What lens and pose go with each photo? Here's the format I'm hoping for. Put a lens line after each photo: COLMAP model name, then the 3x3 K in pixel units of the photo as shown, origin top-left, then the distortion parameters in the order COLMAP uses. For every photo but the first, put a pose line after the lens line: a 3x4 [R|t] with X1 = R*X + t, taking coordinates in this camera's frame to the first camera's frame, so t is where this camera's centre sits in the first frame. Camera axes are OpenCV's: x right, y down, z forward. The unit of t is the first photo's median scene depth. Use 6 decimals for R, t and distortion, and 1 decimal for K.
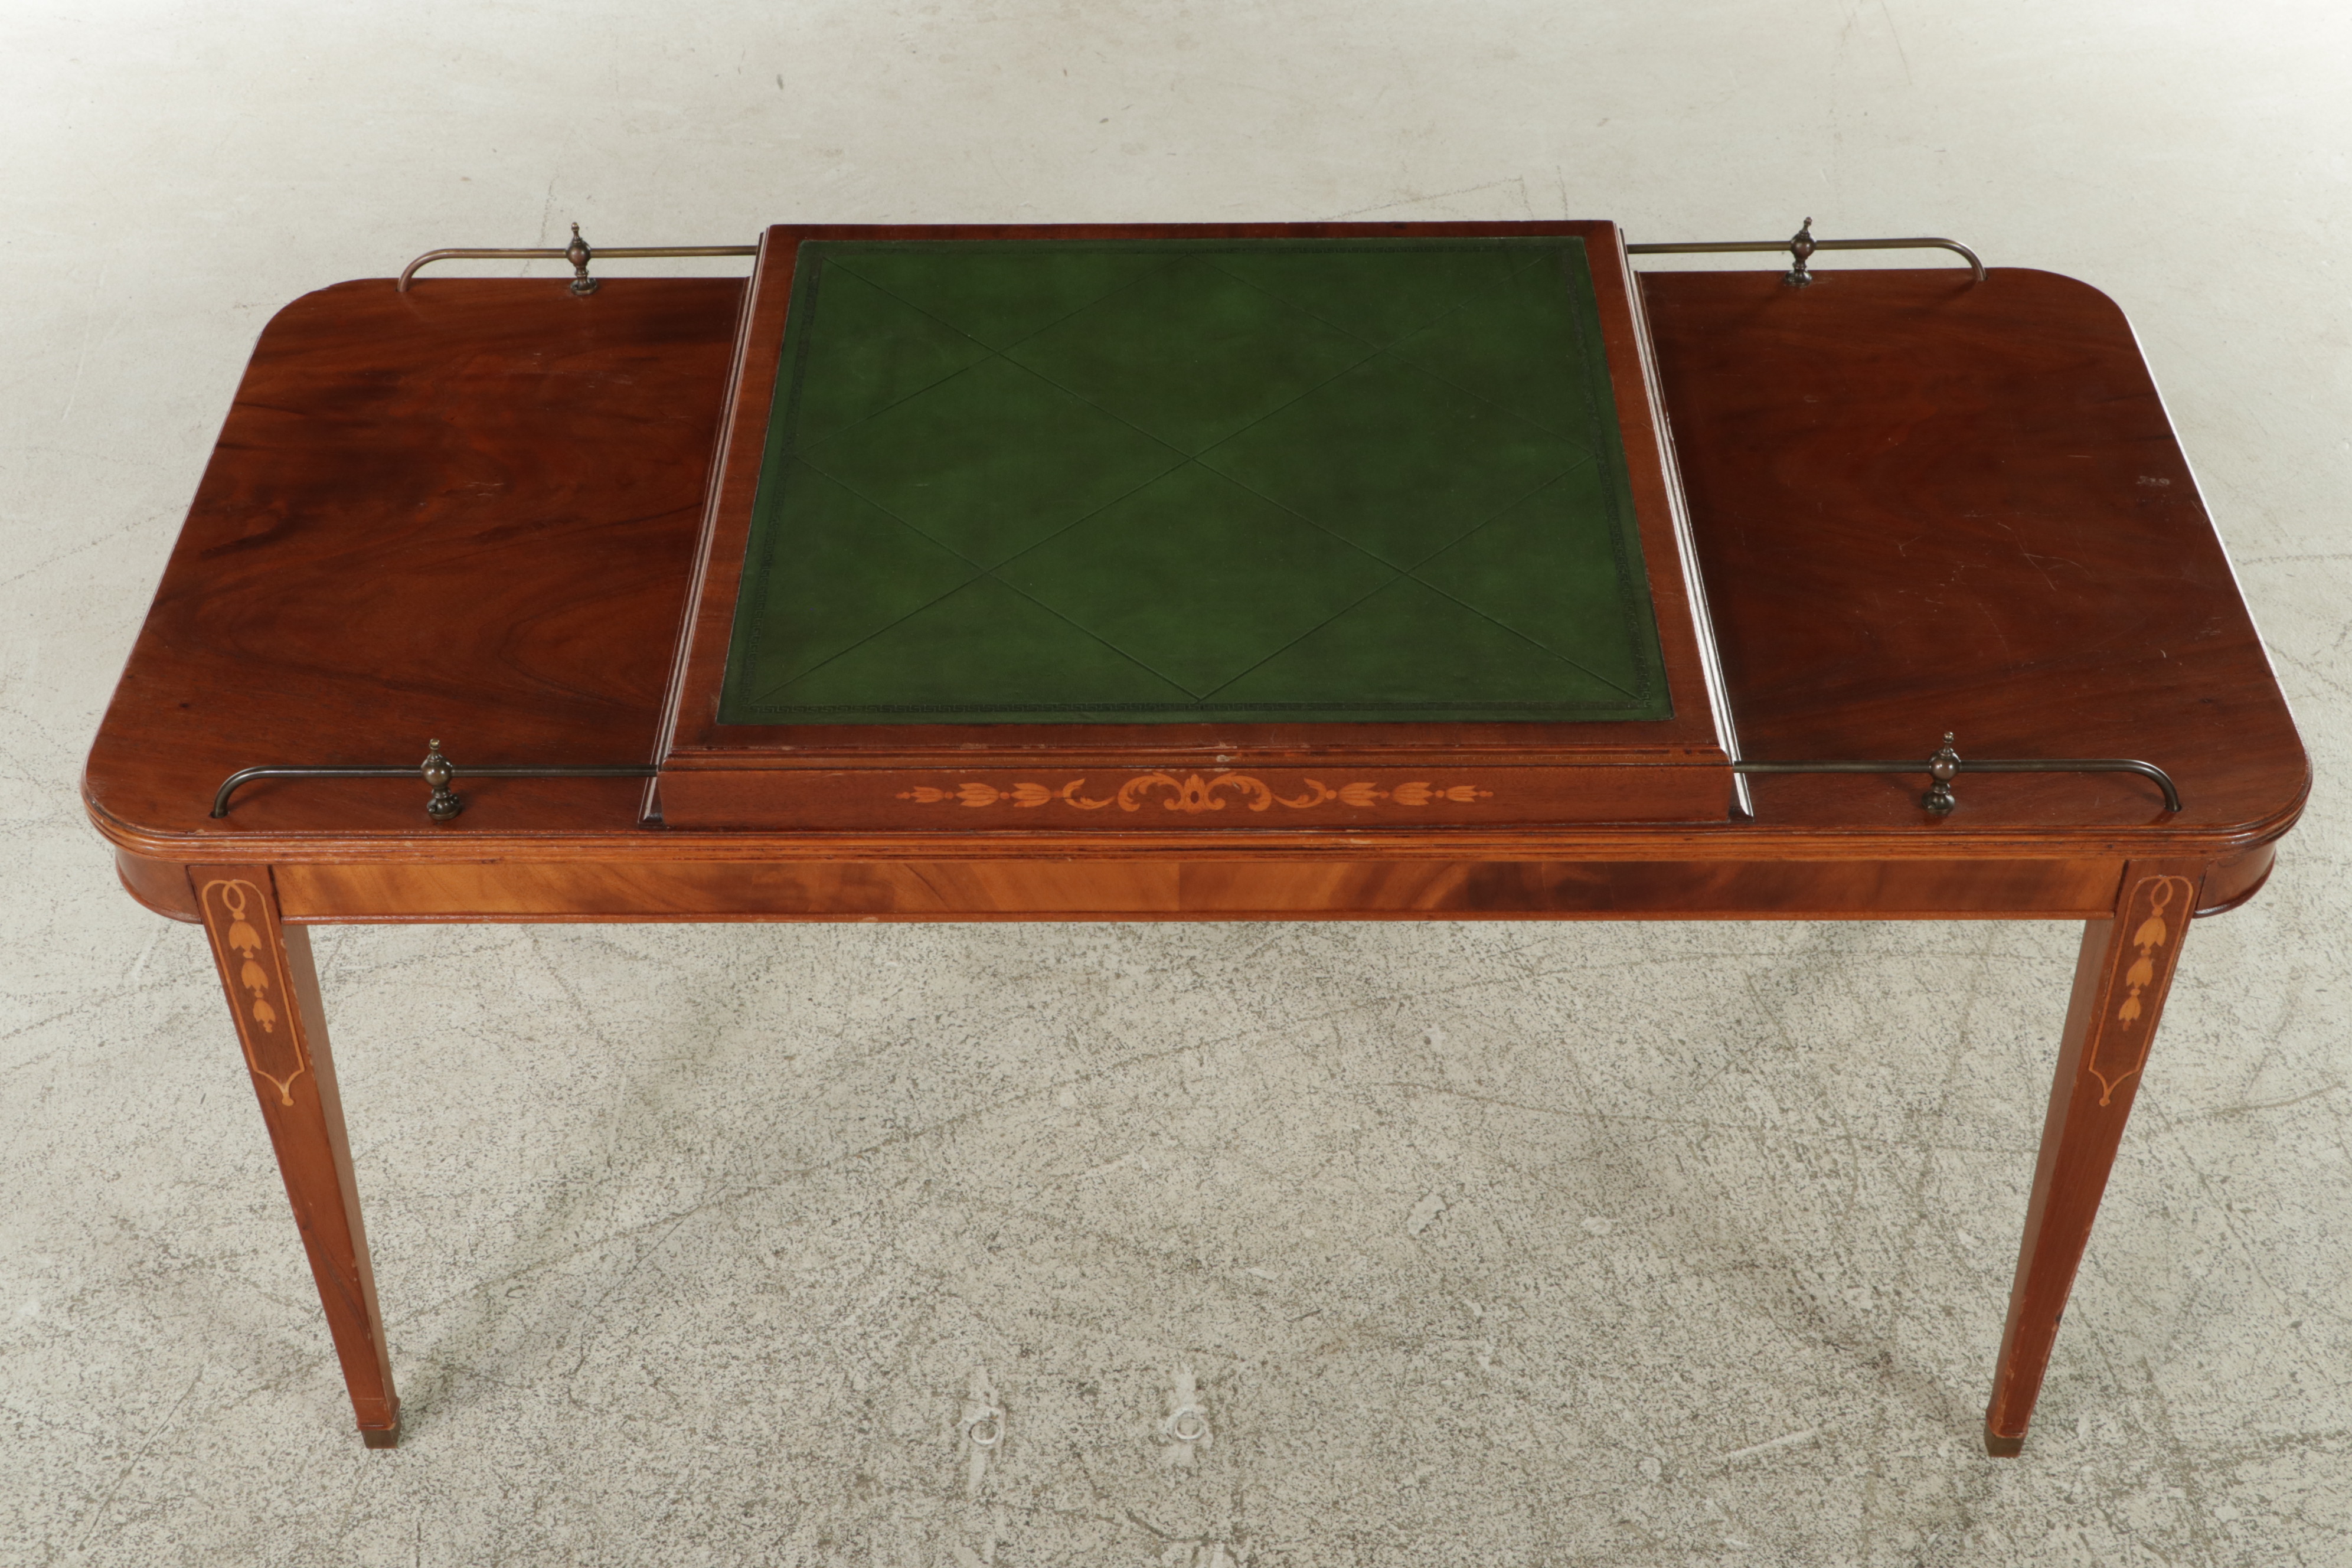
lens RADIAL K [[3360.0, 0, 1189.0], [0, 3360.0, 777.4], [0, 0, 1]] dist [0.062962, 0.000000]
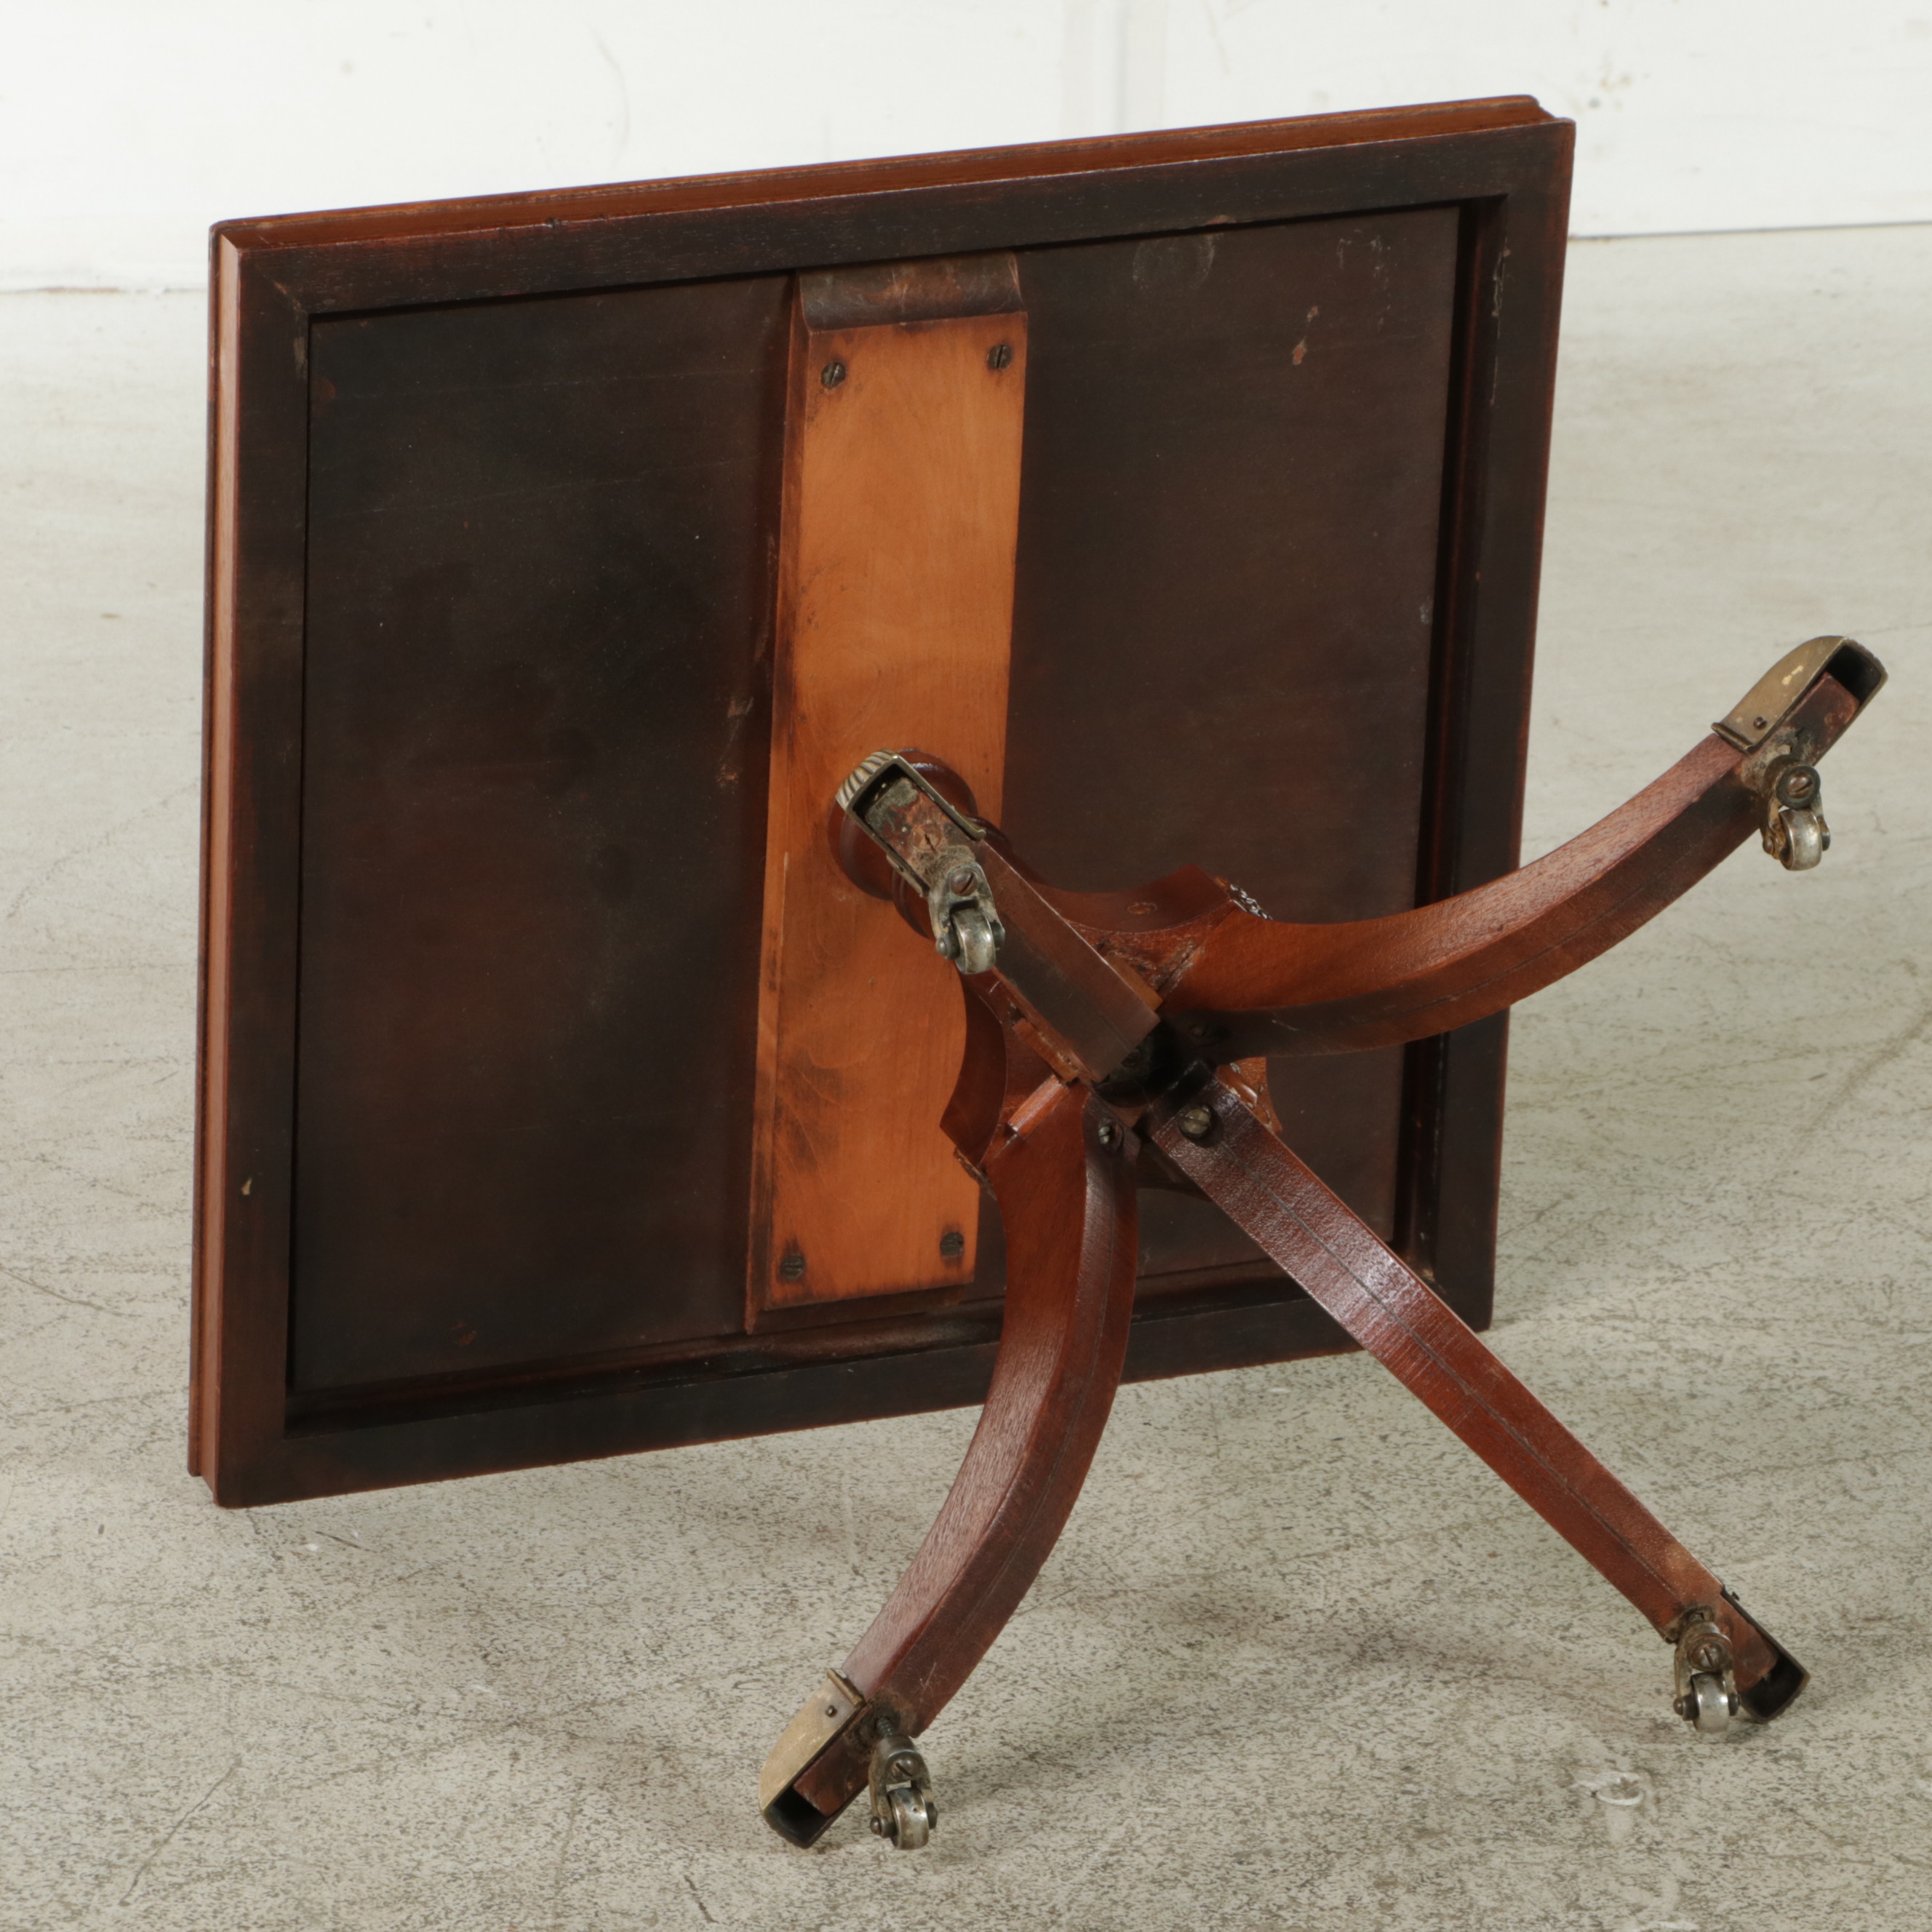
lens RADIAL K [[10919.9, 0, 954.3], [0, 10919.9, 975.9], [0, 0, 1]] dist [0.875061, 0.000000]
pose [[0.998460, -0.009968, 0.054575, -0.270048], [0.029831, 0.925875, -0.376651, 0.754994], [-0.046775, 0.377699, 0.924746, -0.776326]]
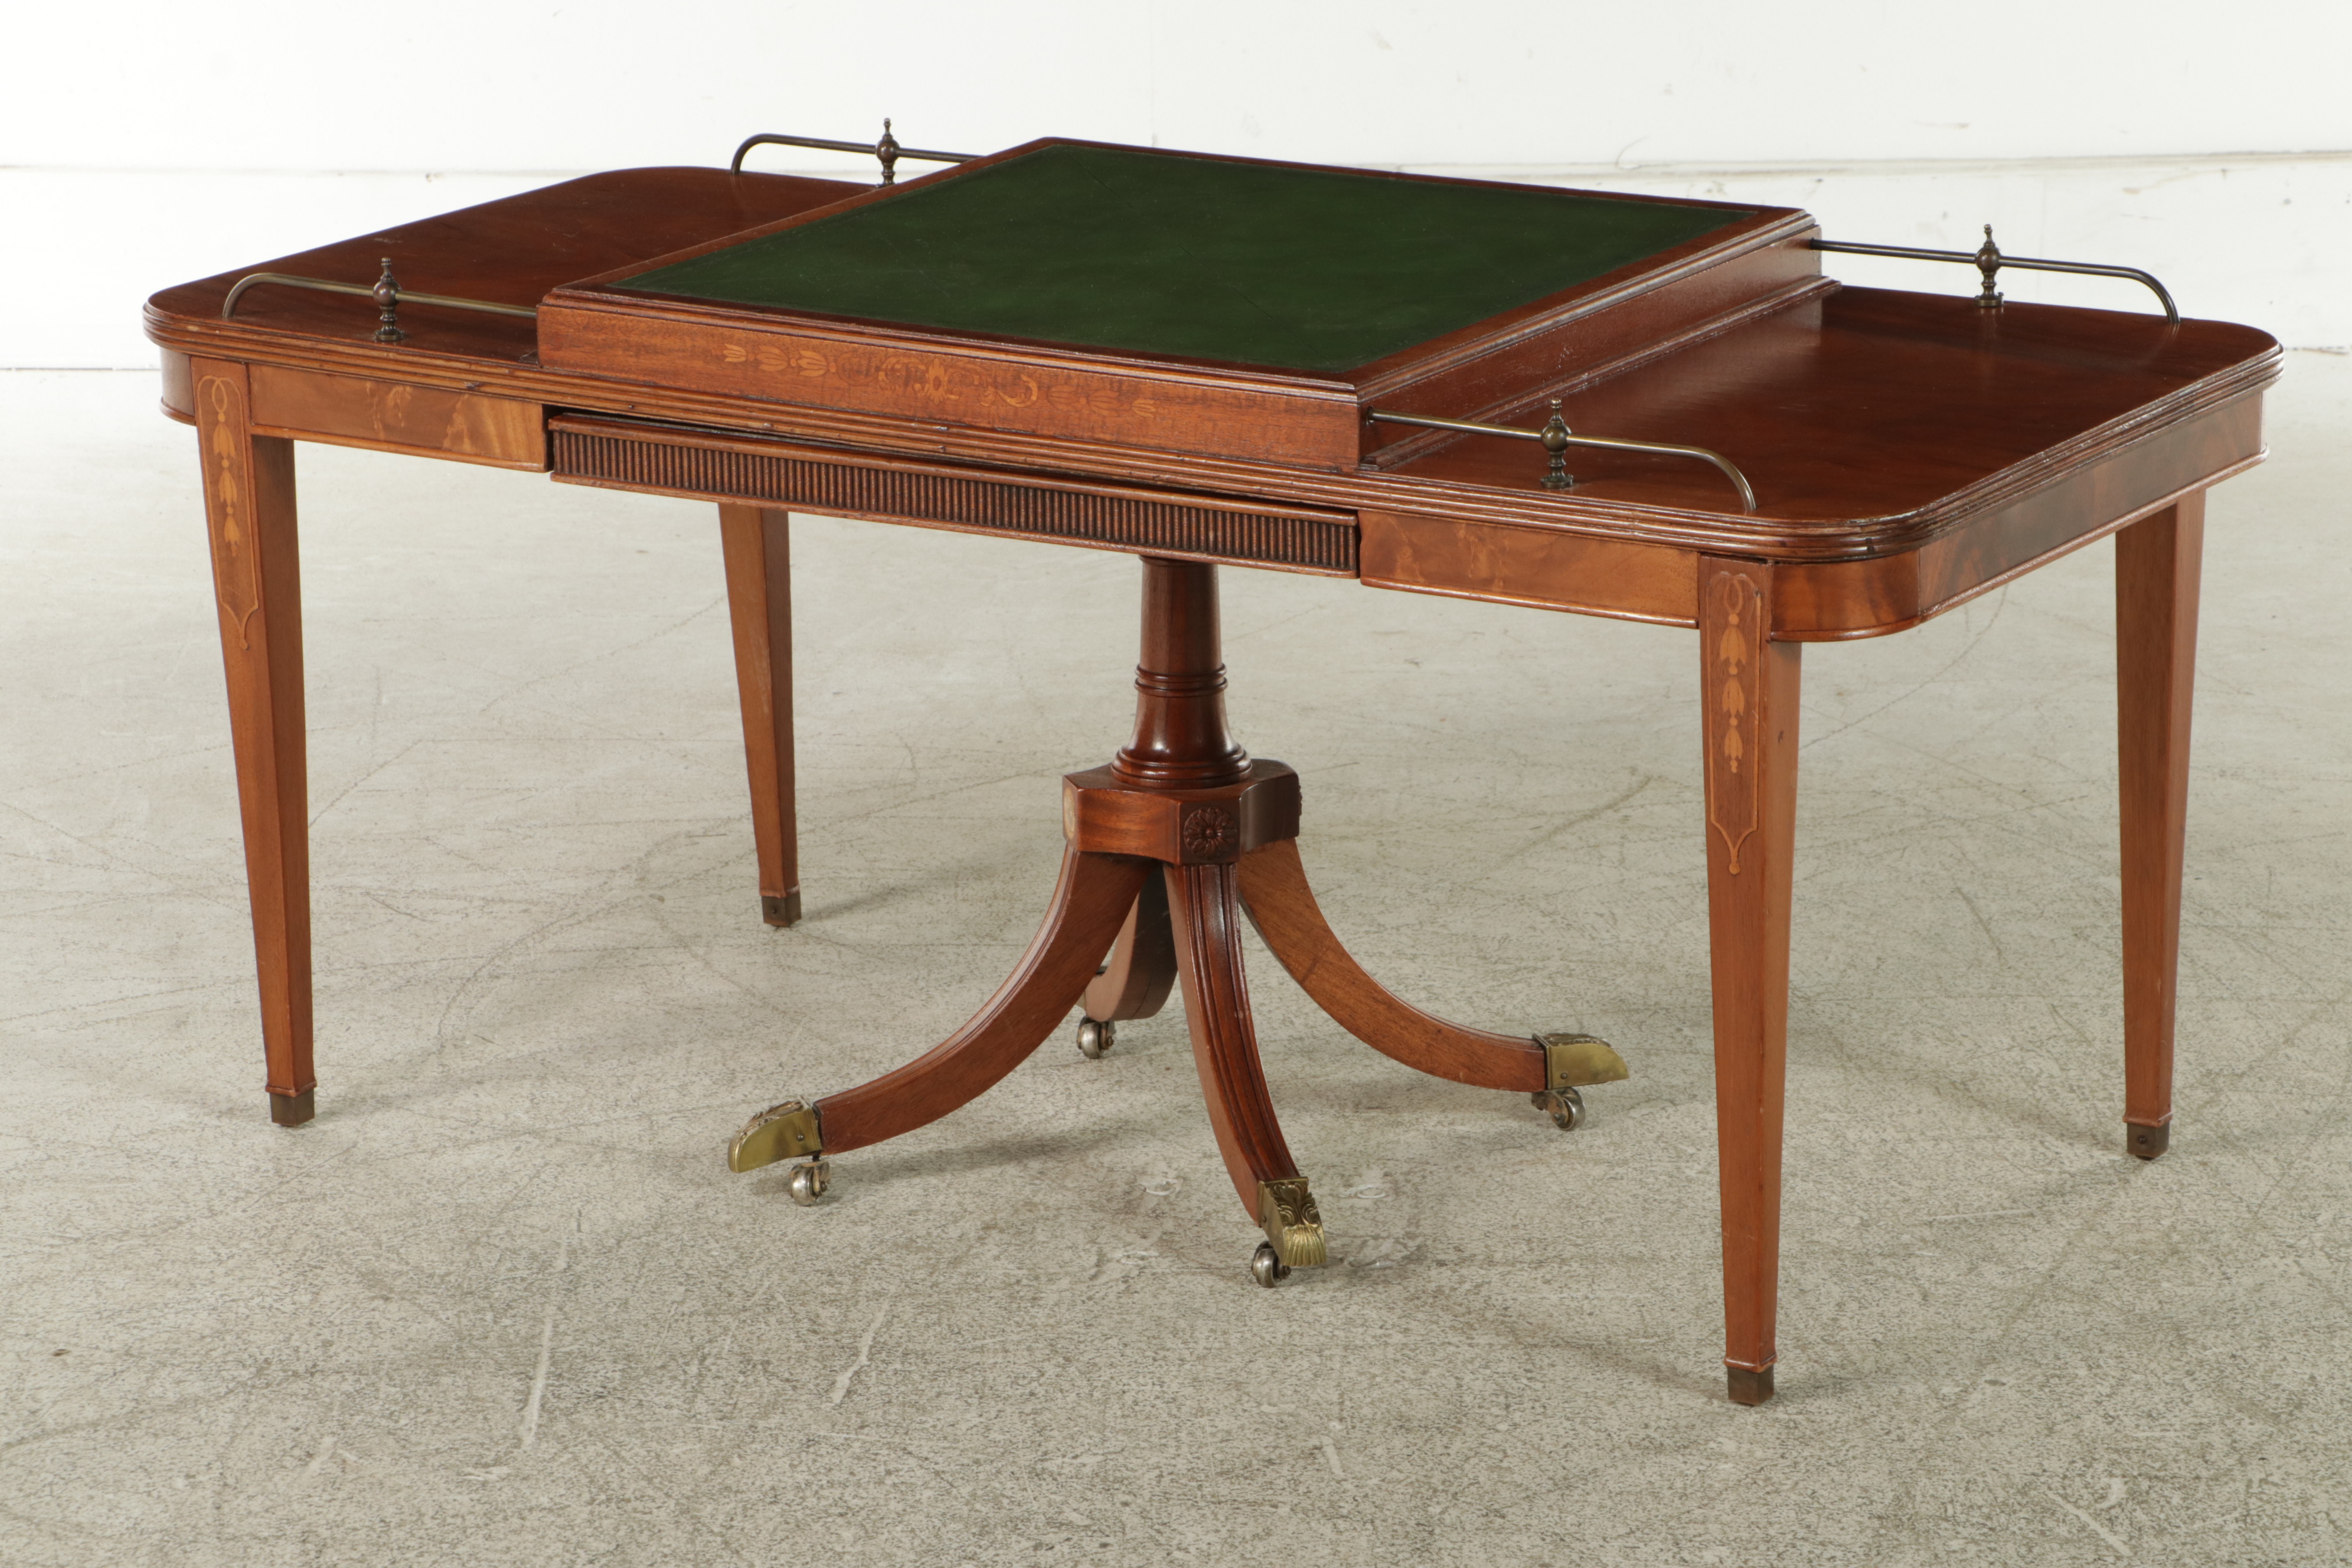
lens RADIAL K [[8333.9, 0, 1164.0], [0, 8333.9, 762.2], [0, 0, 1]] dist [0.791168, 0.000000]
pose [[0.994201, 0.020190, -0.105627, 0.185905], [-0.062628, 0.907168, -0.416082, 1.052125], [0.087420, 0.420284, 0.903172, -1.178768]]
